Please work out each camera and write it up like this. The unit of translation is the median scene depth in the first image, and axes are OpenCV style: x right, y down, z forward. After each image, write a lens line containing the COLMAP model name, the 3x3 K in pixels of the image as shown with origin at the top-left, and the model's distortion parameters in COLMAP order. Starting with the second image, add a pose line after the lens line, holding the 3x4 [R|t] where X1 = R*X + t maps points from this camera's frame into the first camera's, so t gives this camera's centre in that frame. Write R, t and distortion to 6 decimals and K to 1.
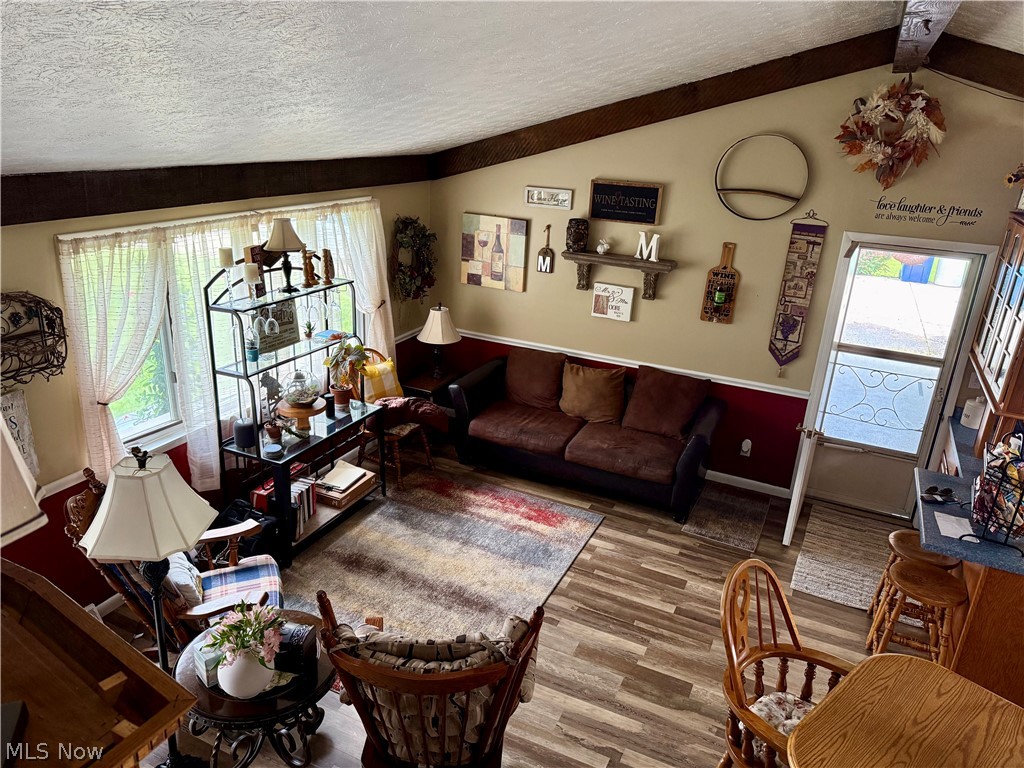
lens RADIAL K [[713.5, 0, 514.1], [0, 713.5, 386.9], [0, 0, 1]] dist [0.058688, -0.075385]
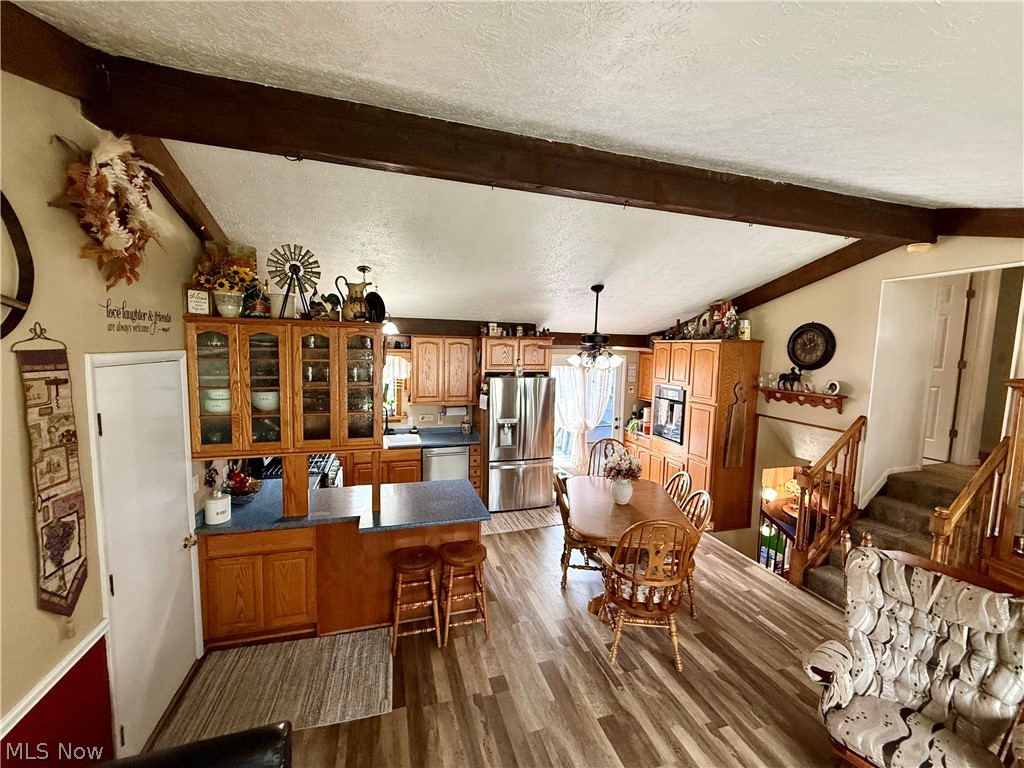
lens RADIAL K [[408.5, 0, 509.6], [0, 408.5, 386.1], [0, 0, 1]] dist [-0.001303, 0.000061]
pose [[-0.671165, -0.128064, 0.730162, -0.043390], [0.216200, 0.908329, 0.358043, -0.237446], [-0.709080, 0.398167, -0.581952, 0.954692]]
